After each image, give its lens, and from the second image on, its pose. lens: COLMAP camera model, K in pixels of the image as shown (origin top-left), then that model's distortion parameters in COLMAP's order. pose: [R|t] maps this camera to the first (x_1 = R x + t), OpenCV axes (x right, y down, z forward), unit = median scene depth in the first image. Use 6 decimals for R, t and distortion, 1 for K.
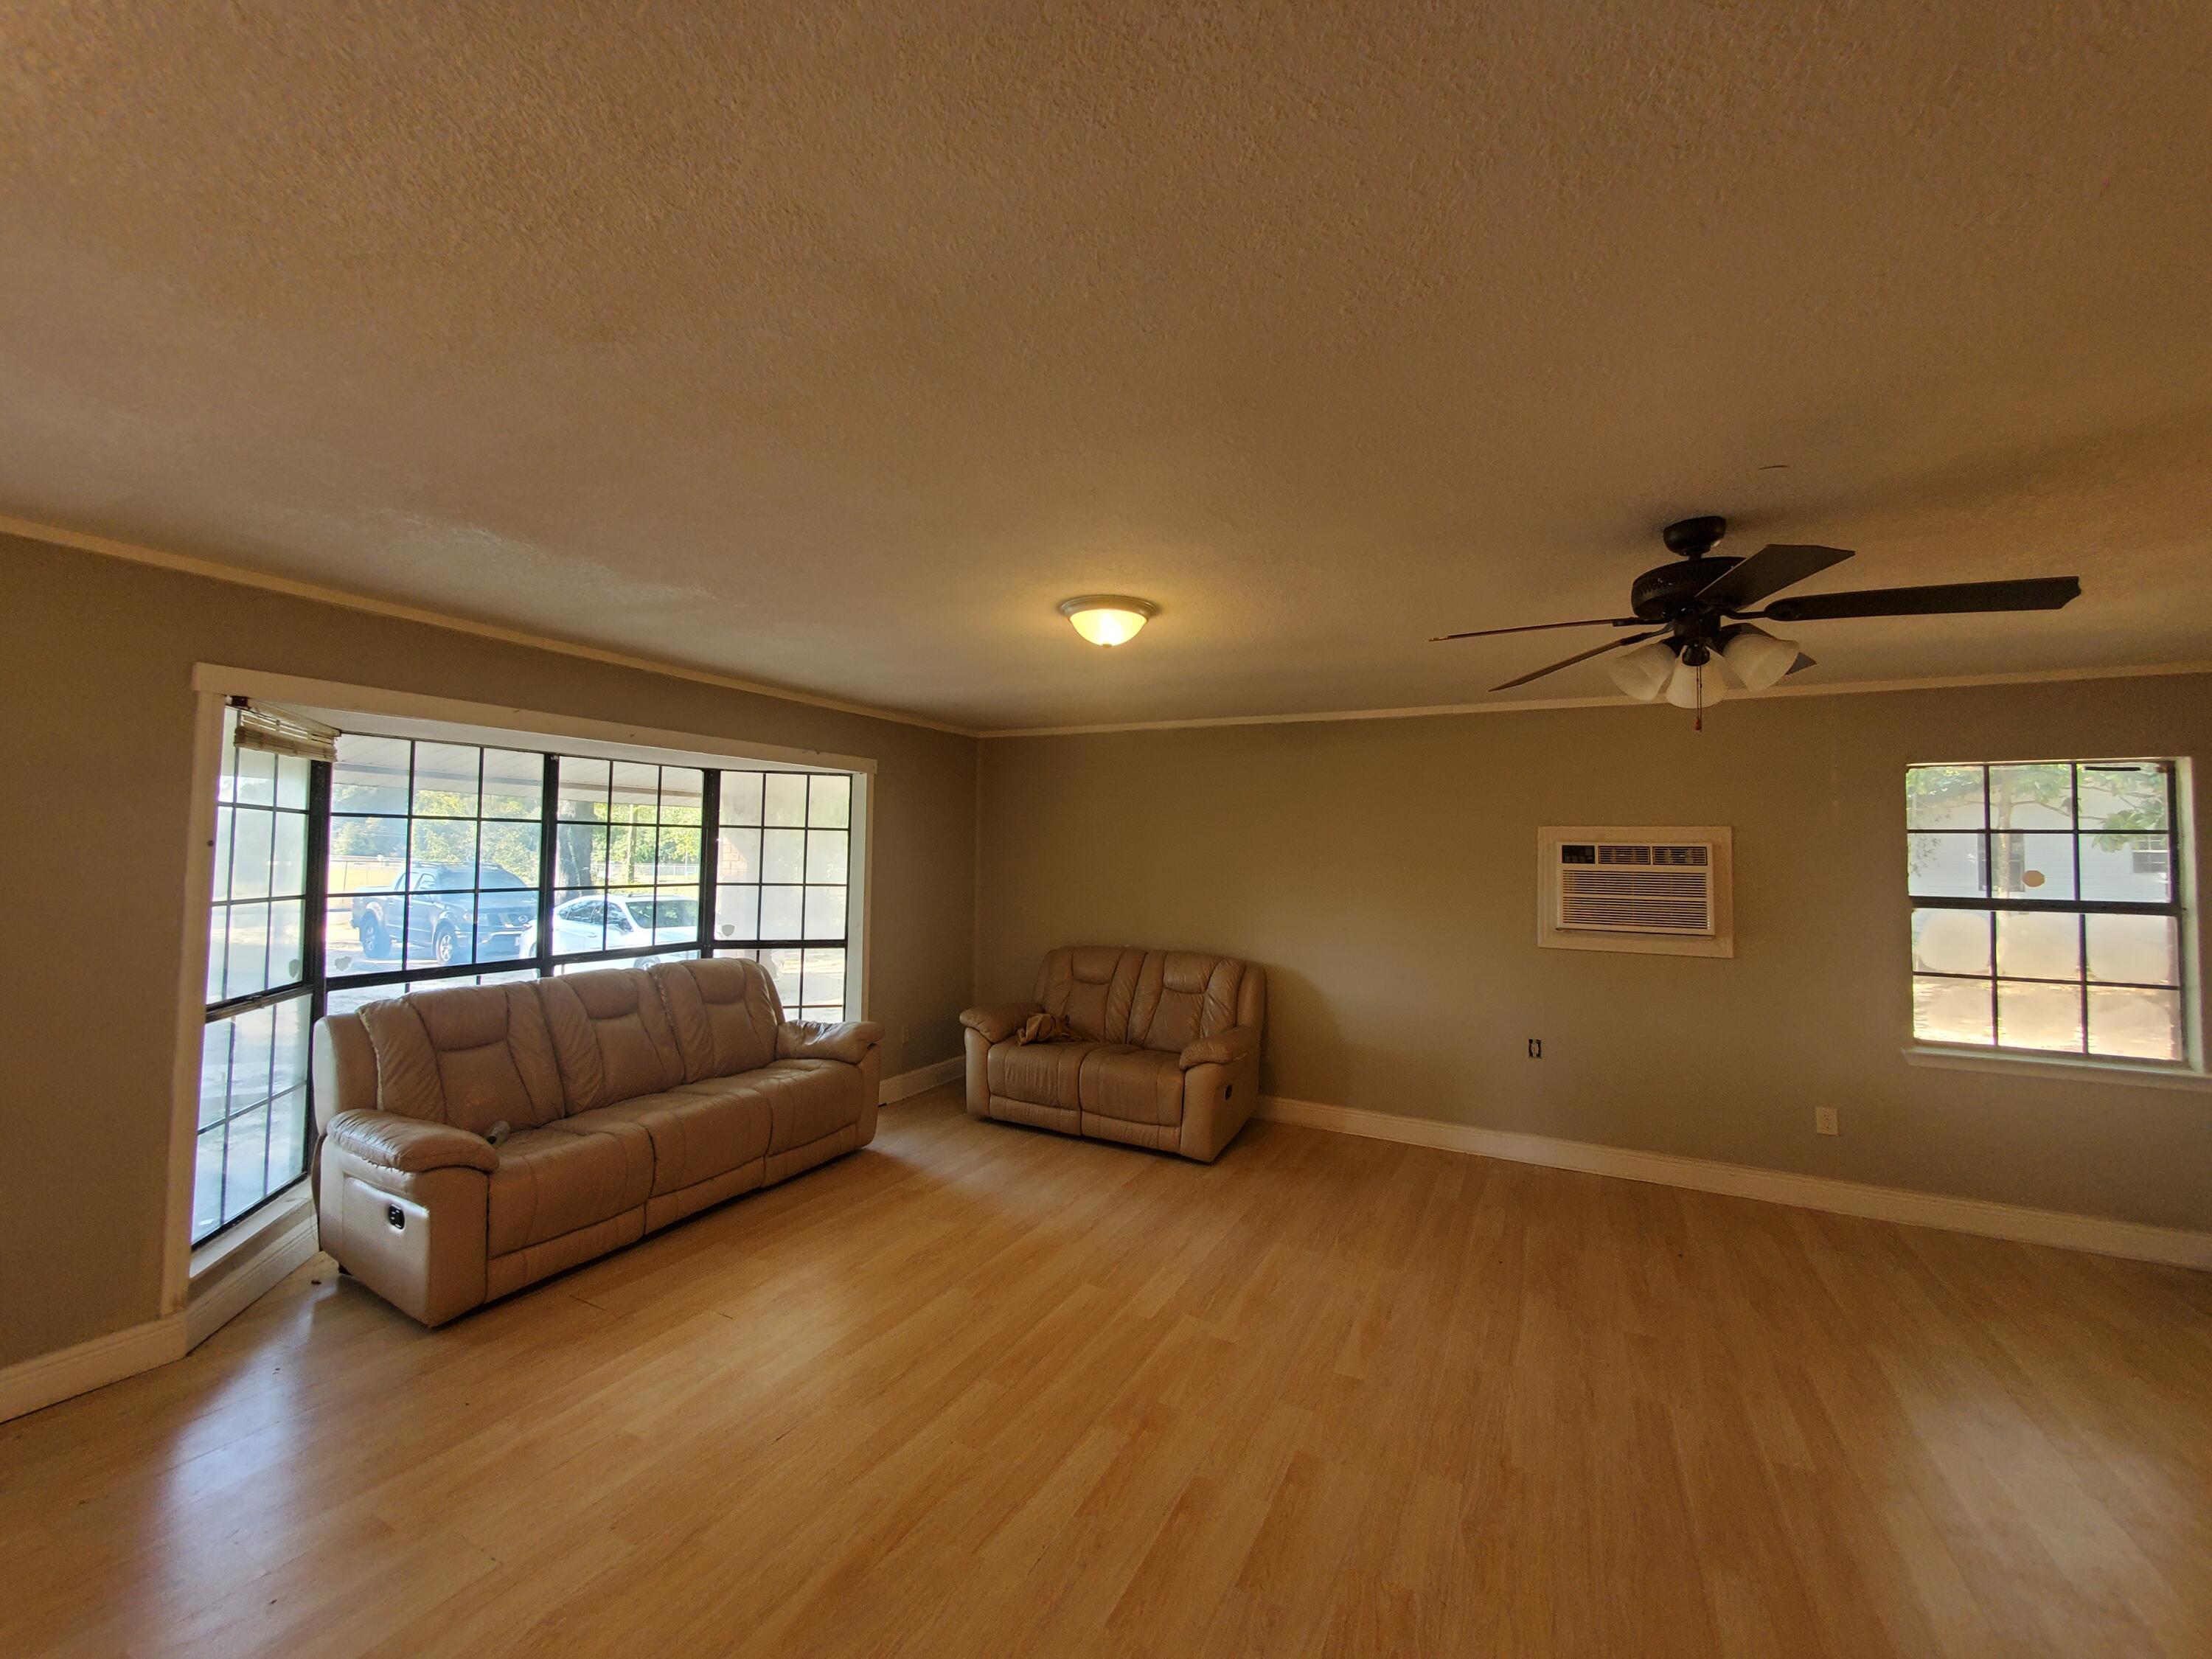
lens RADIAL K [[880.3, 0, 1111.6], [0, 880.3, 825.0], [0, 0, 1]] dist [0.001439, -0.000939]
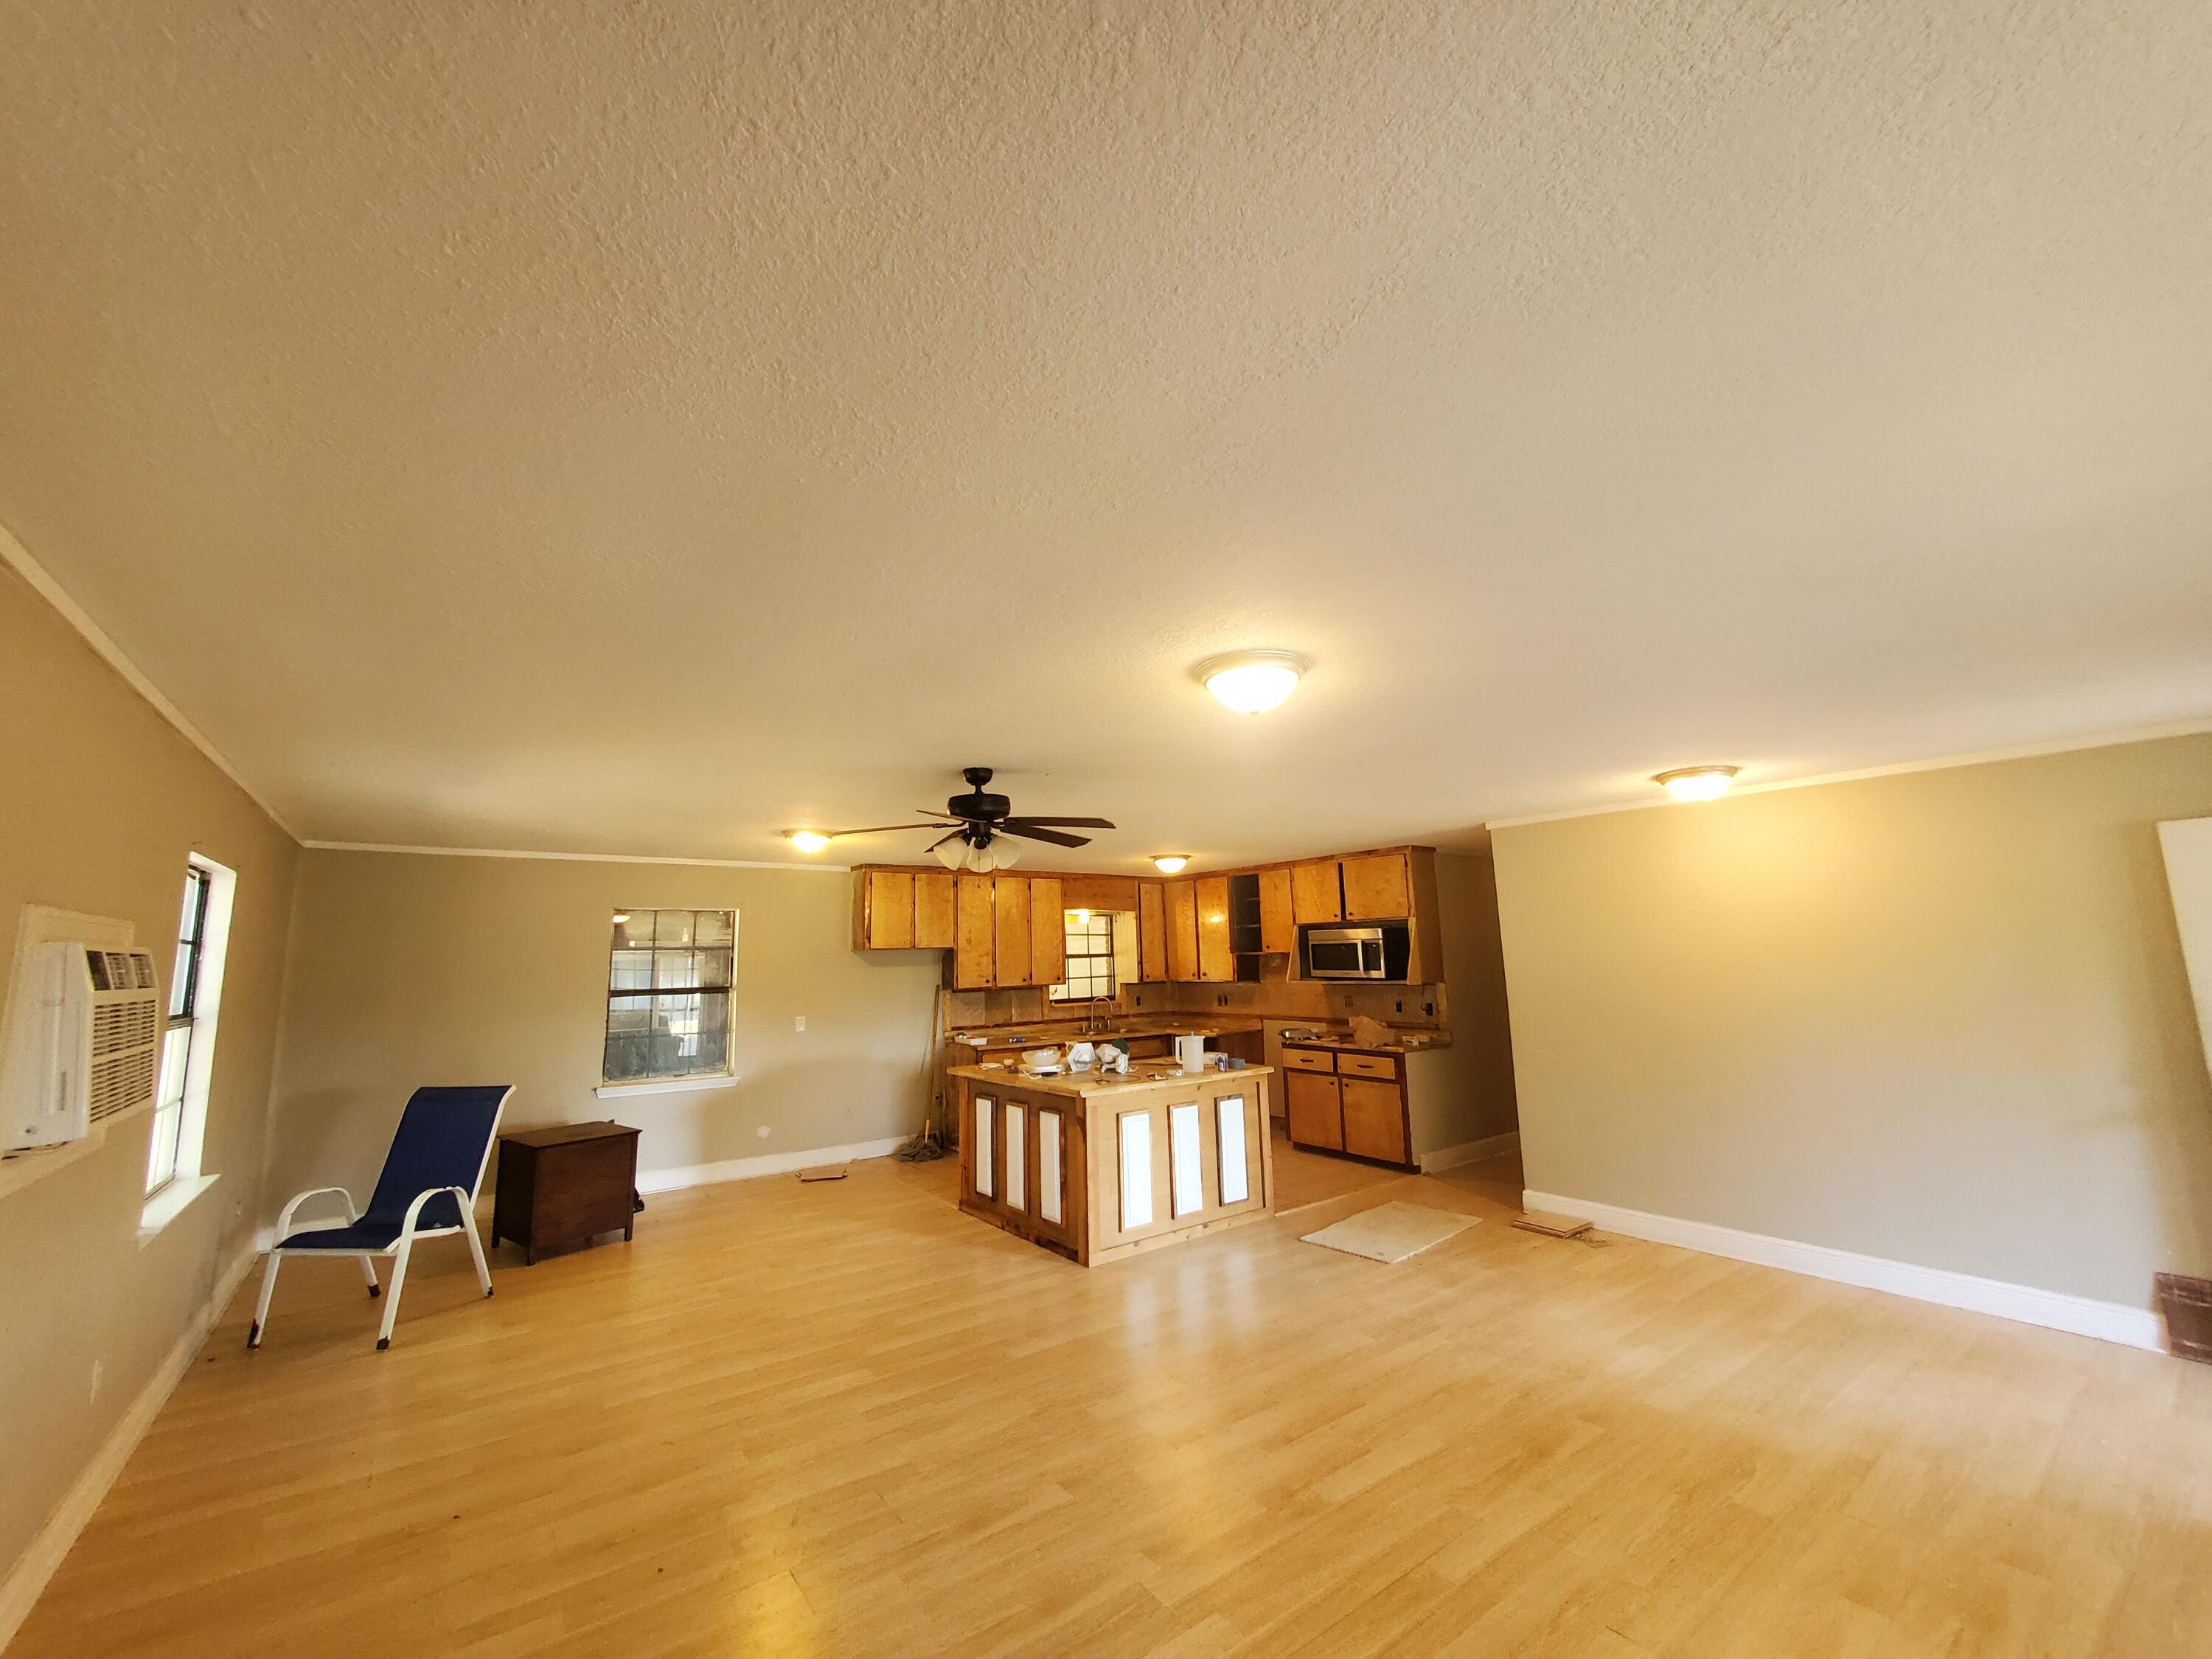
lens RADIAL K [[880.3, 0, 1097.3], [0, 880.3, 820.4], [0, 0, 1]] dist [0.001439, -0.000939]
pose [[-0.892032, 0.072484, 0.446122, -0.280900], [-0.011218, 0.983202, -0.182176, 0.065119], [-0.451833, -0.167511, -0.876235, 2.112975]]
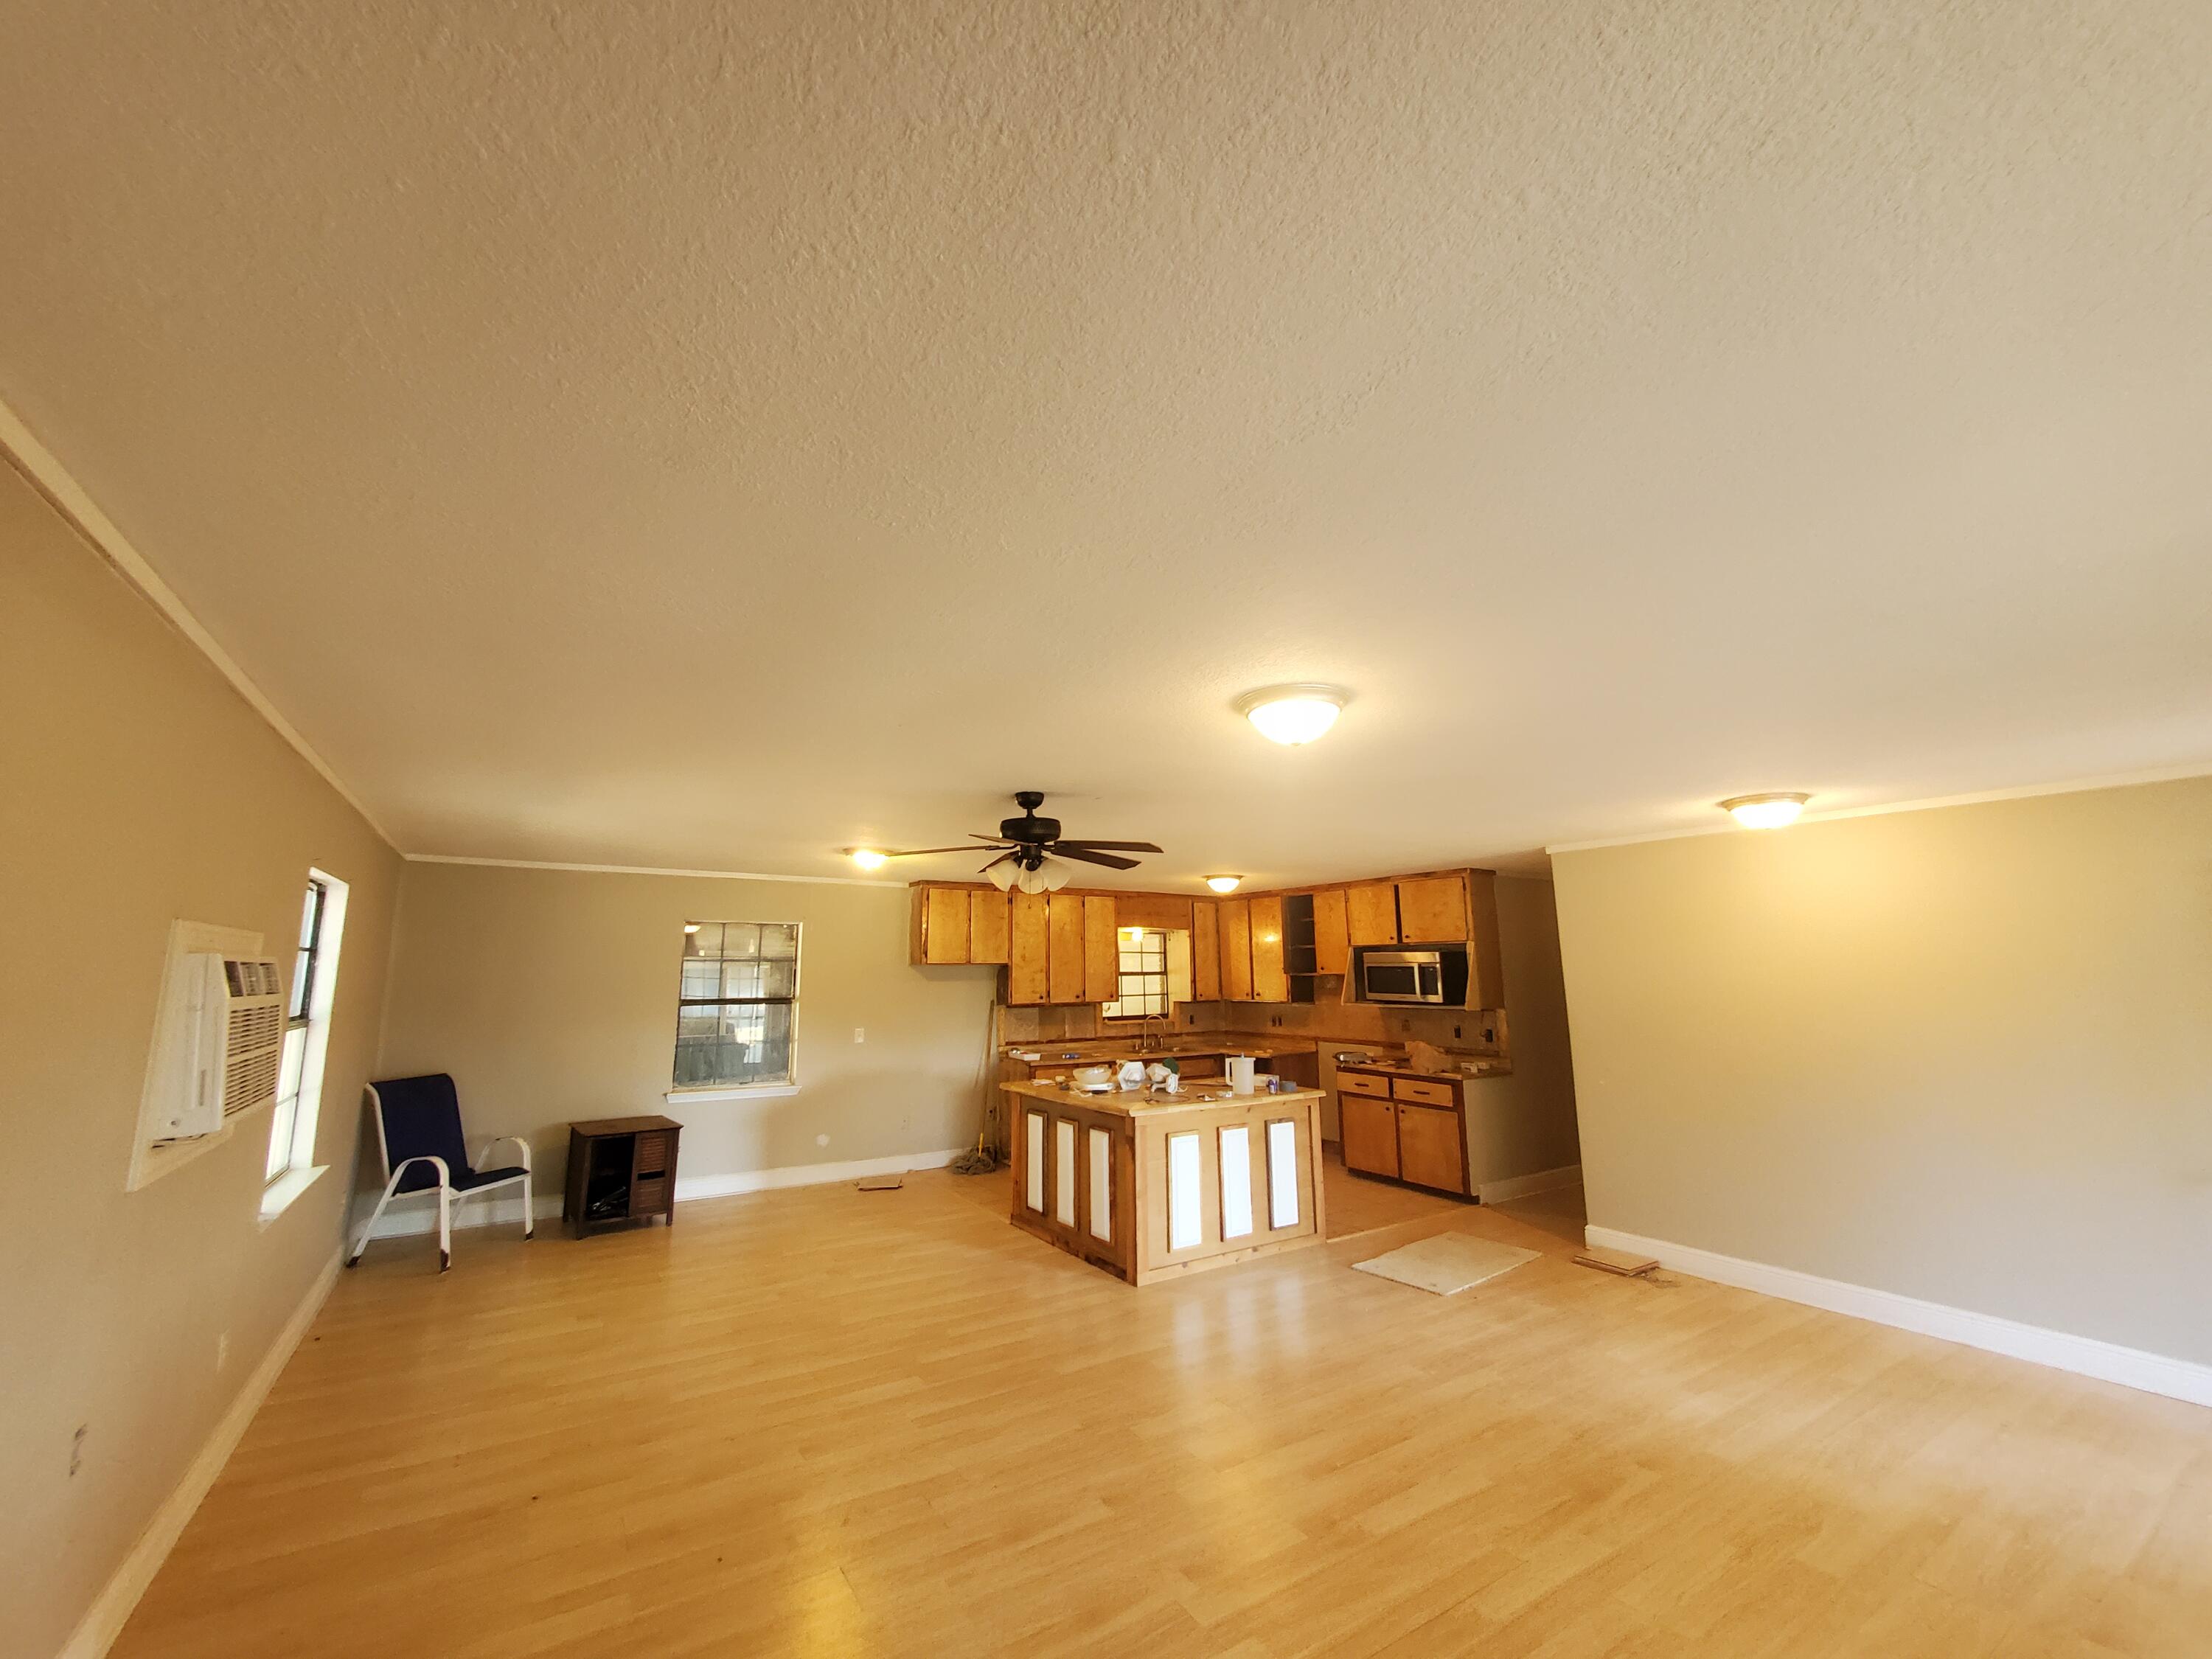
lens RADIAL K [[880.3, 0, 1094.9], [0, 880.3, 823.8], [0, 0, 1]] dist [0.001439, -0.000939]
pose [[-0.860230, 0.072914, 0.504666, -0.306868], [-0.030524, 0.980585, -0.193704, 0.055928], [-0.508991, -0.182034, -0.841303, 2.131859]]
